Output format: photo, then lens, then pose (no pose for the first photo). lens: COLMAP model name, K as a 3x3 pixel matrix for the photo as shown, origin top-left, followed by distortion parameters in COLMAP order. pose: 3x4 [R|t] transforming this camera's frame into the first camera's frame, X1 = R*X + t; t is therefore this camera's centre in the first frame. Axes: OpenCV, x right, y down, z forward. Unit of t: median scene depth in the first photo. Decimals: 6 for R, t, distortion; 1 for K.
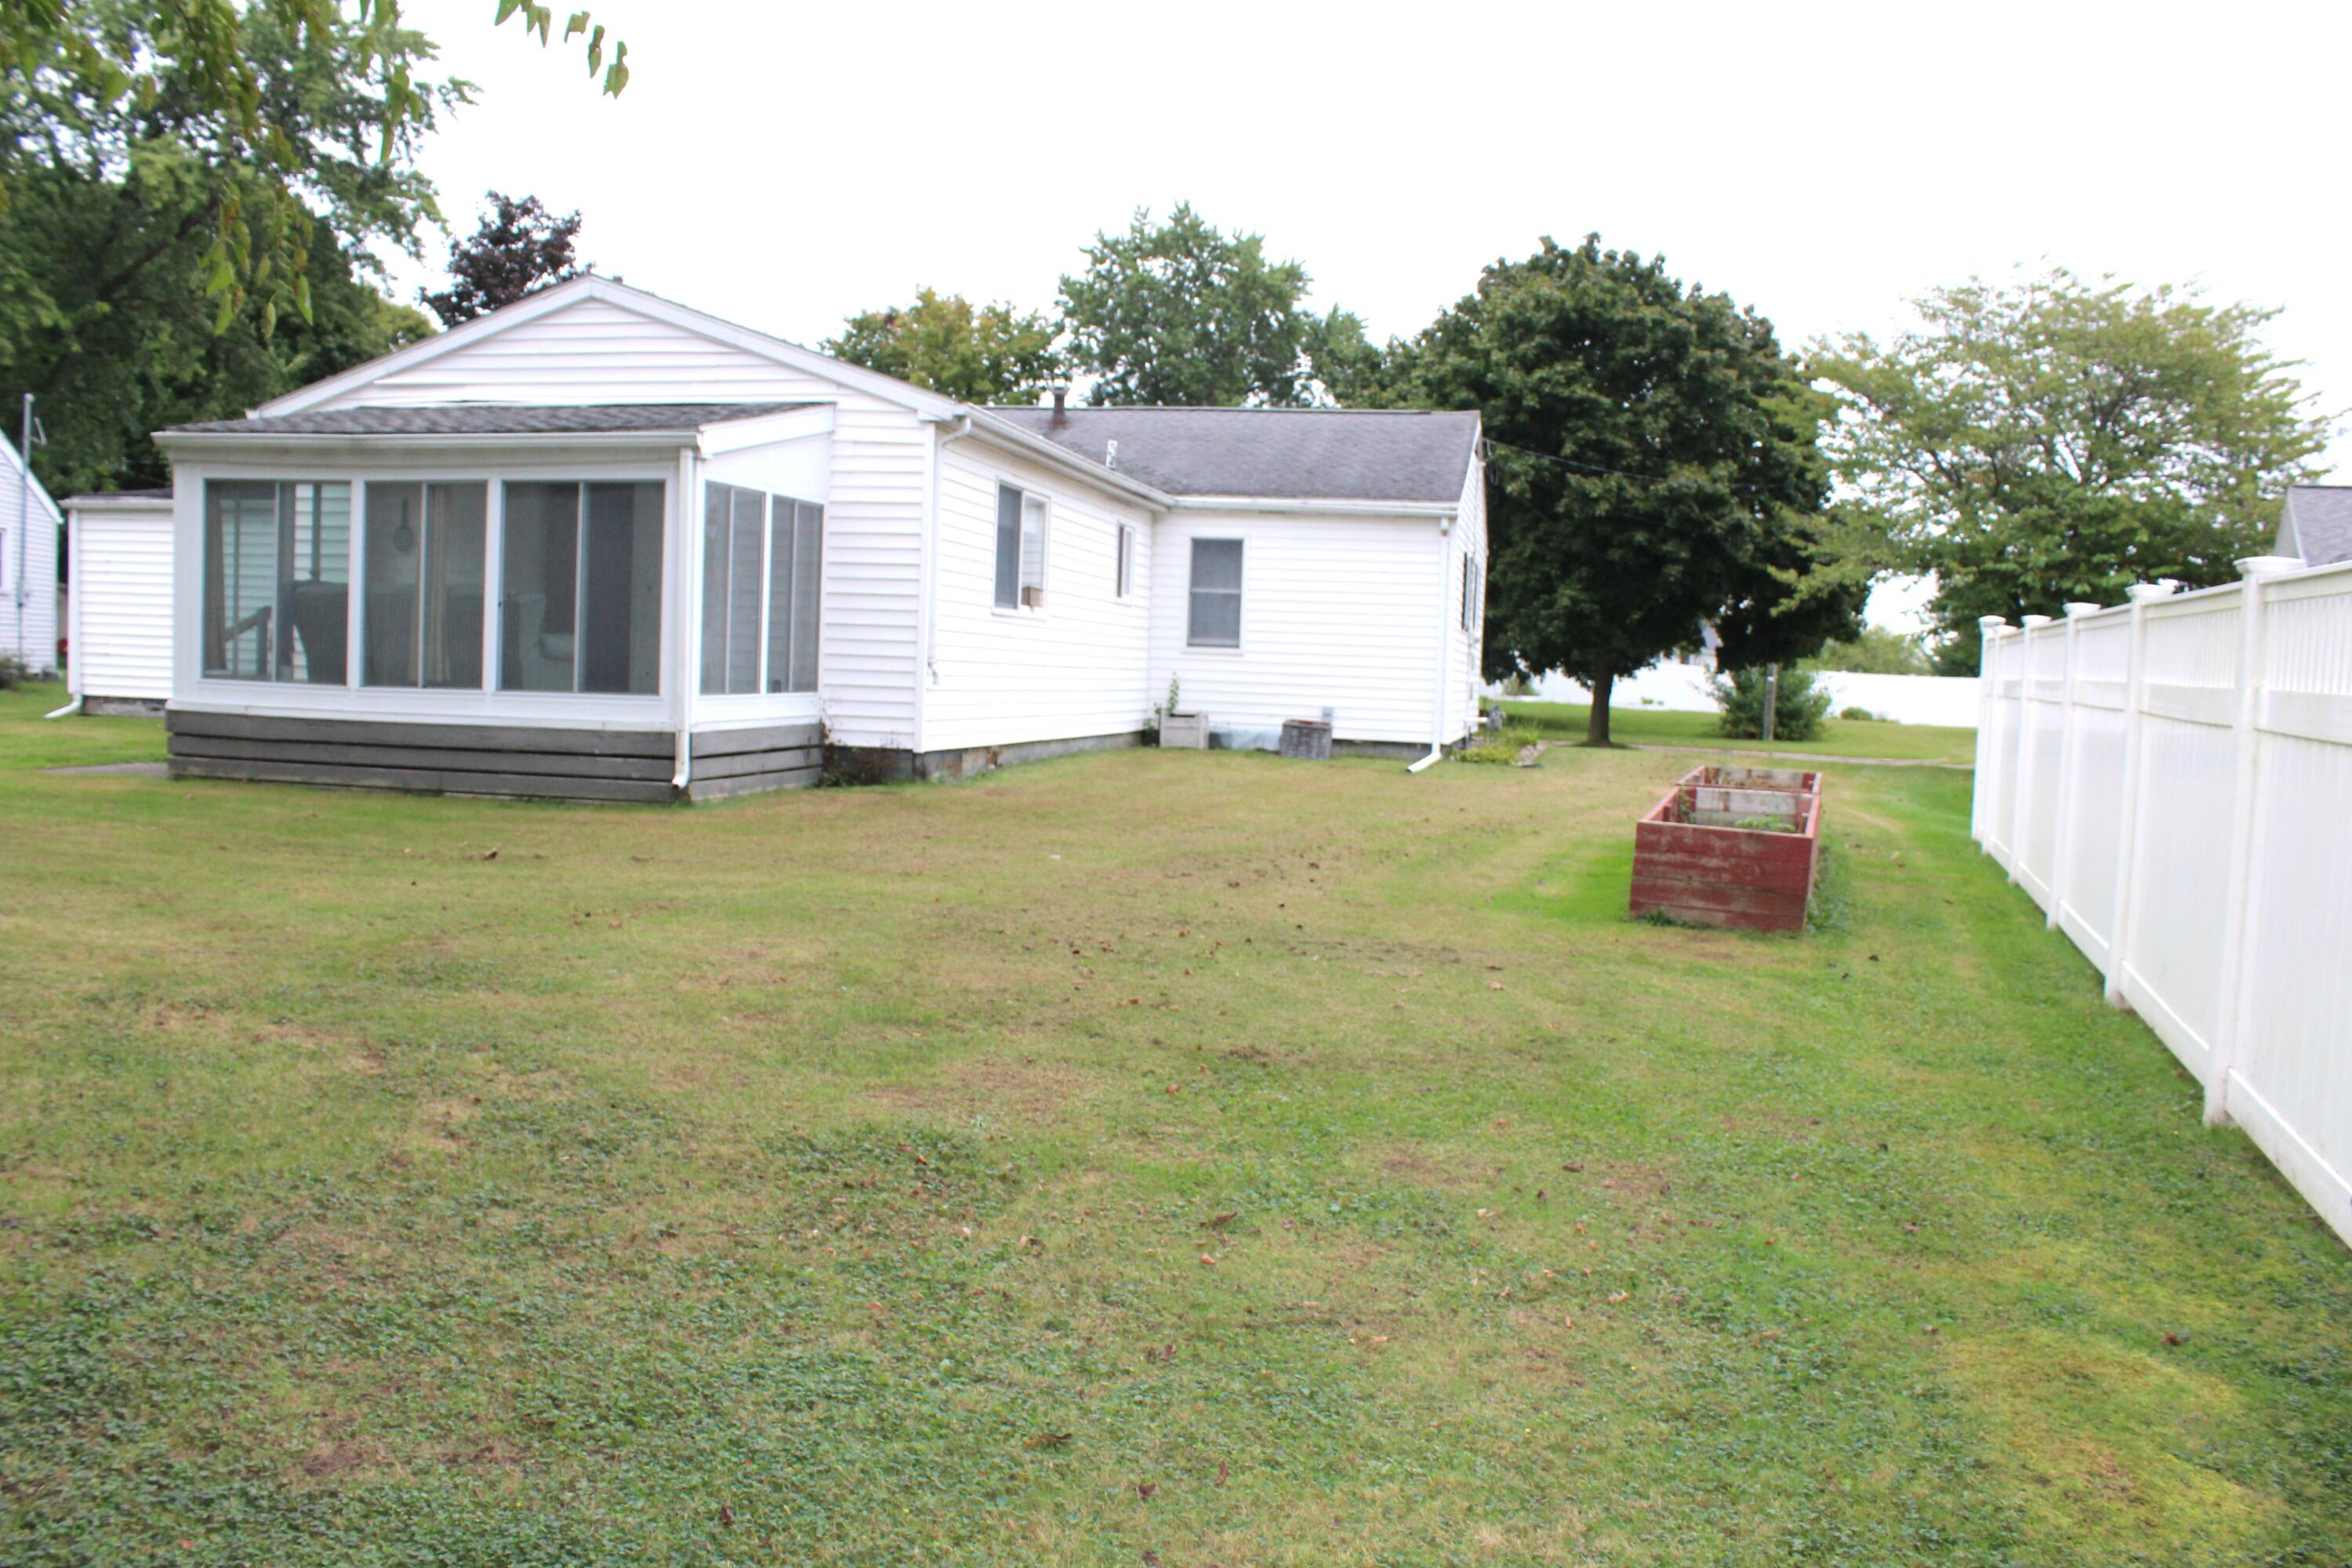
lens RADIAL K [[1953.8, 0, 1169.6], [0, 1953.8, 830.3], [0, 0, 1]] dist [-0.175998, 0.159812]
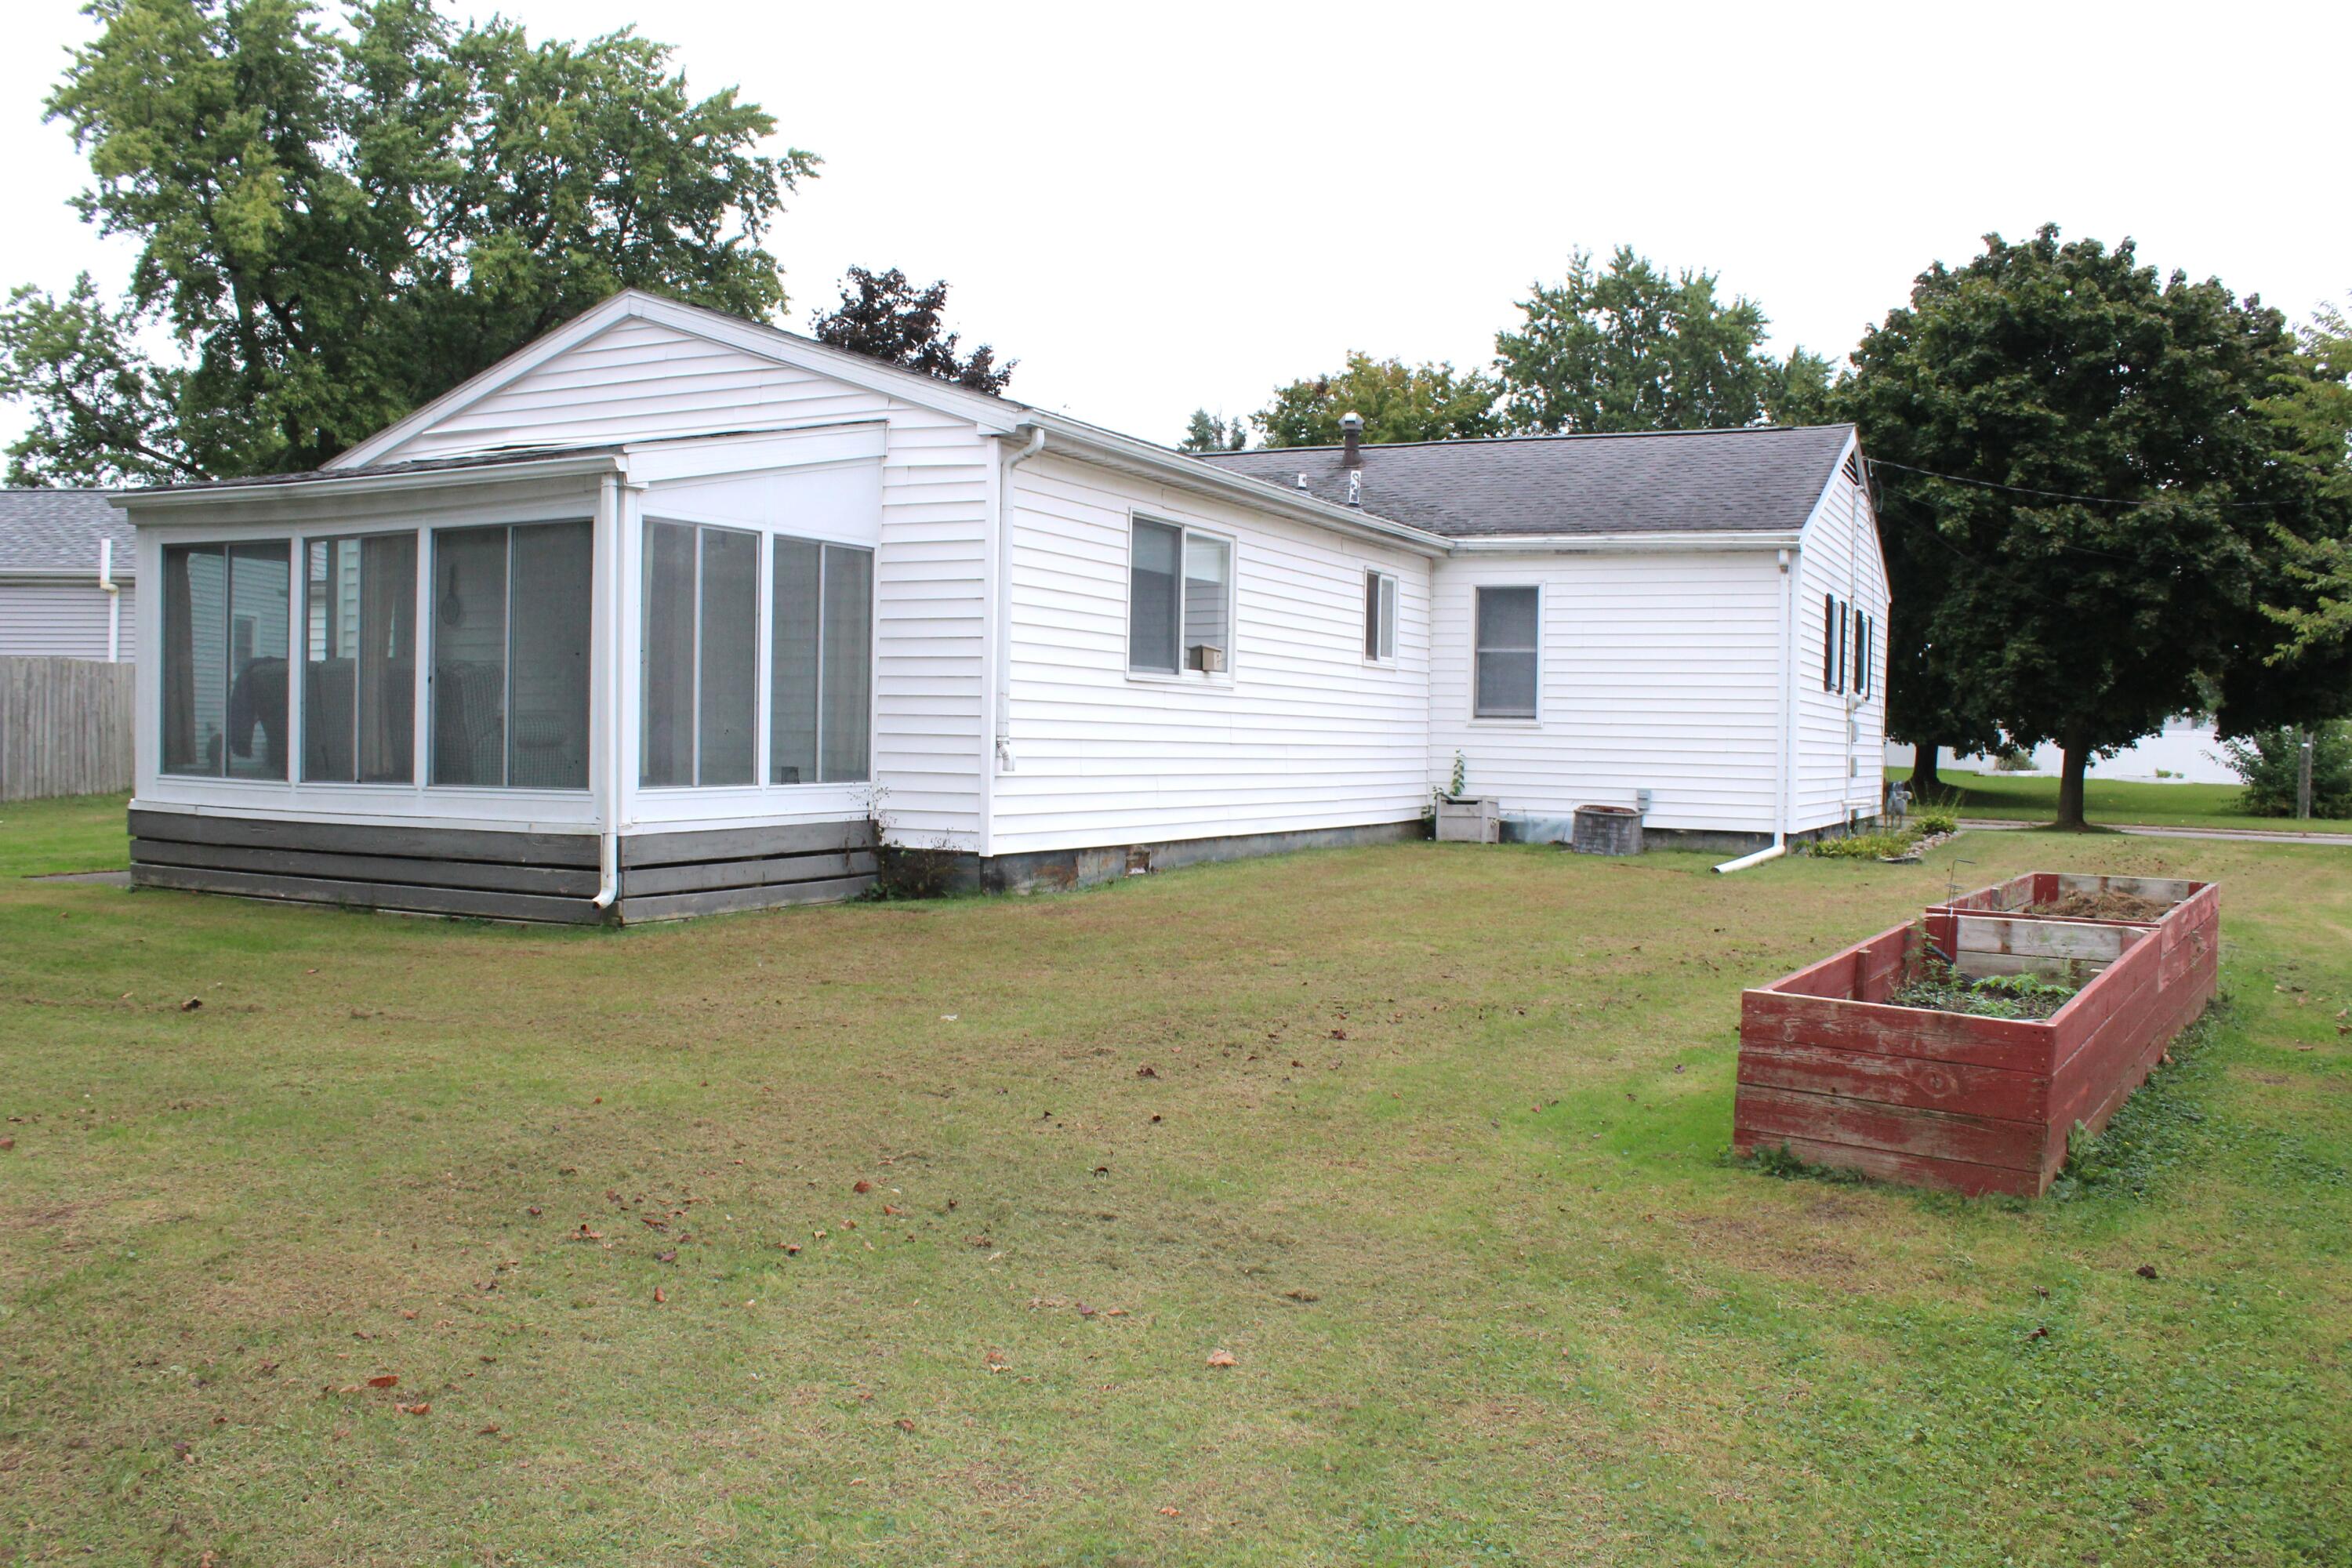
lens RADIAL K [[1953.8, 0, 1169.6], [0, 1953.8, 830.3], [0, 0, 1]] dist [-0.175998, 0.159812]
pose [[0.965762, -0.007650, -0.259317, 0.064135], [-0.003258, 0.999129, -0.041608, -0.007975], [0.259409, 0.041028, 0.964896, 0.114091]]
